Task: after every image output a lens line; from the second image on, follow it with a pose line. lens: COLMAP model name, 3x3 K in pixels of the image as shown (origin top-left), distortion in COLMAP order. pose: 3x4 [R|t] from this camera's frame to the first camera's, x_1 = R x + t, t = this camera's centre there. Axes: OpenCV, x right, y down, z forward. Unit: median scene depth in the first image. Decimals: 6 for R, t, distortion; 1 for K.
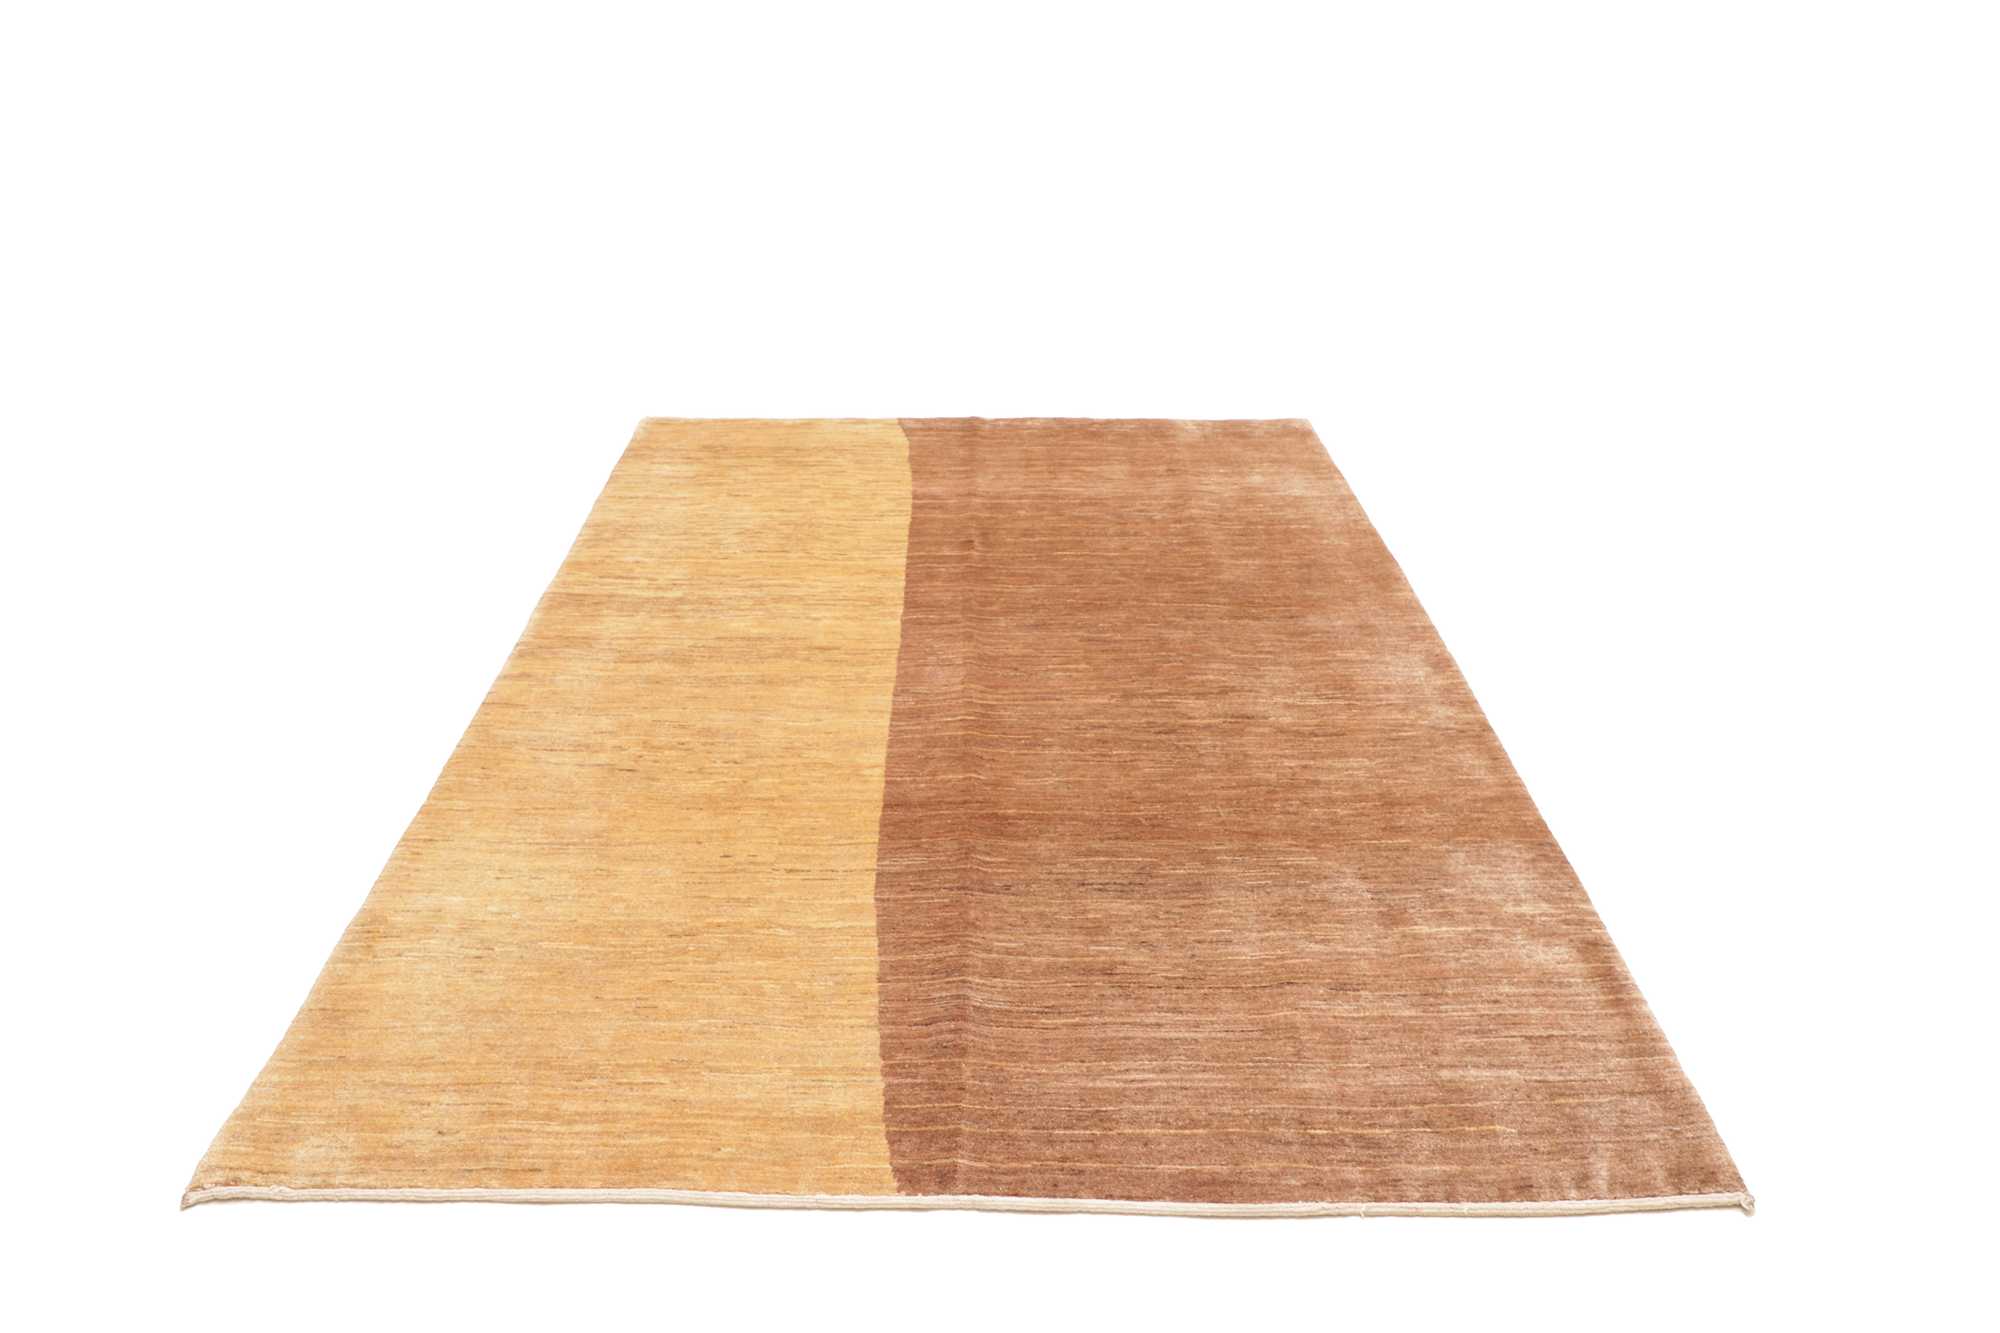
lens RADIAL K [[1366.4, 0, 986.2], [0, 1366.4, 659.4], [0, 0, 1]] dist [-0.046733, 0.003207]
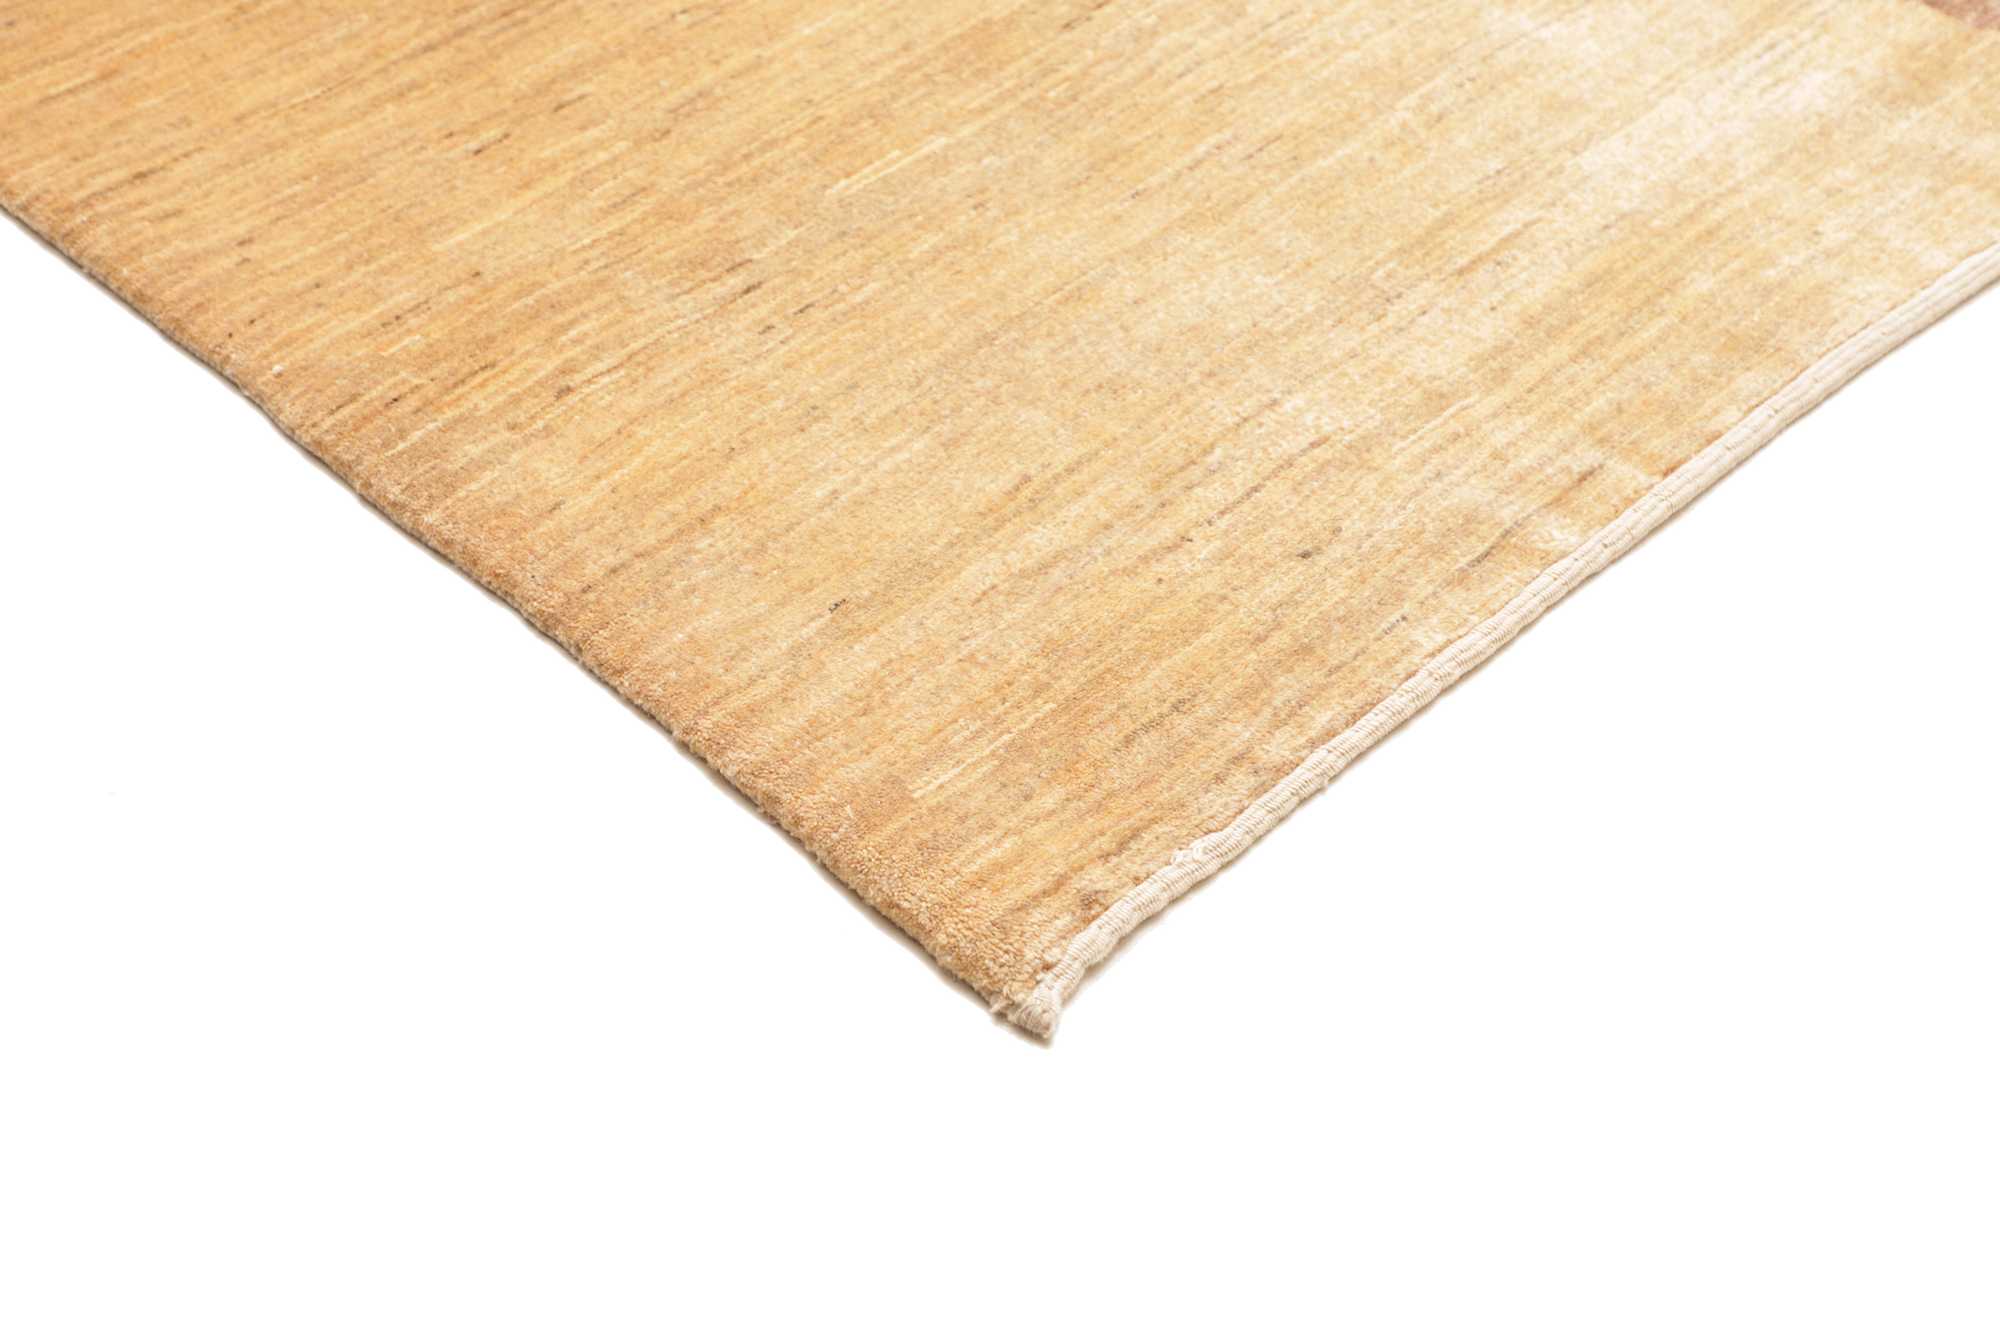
lens RADIAL K [[3309.2, 0, 990.8], [0, 3309.2, 660.8], [0, 0, 1]] dist [0.247412, 0.000000]
pose [[0.710463, -0.490880, 0.504261, -0.557087], [0.342547, 0.867157, 0.361524, 0.012953], [-0.614738, -0.084116, 0.784233, 0.205463]]
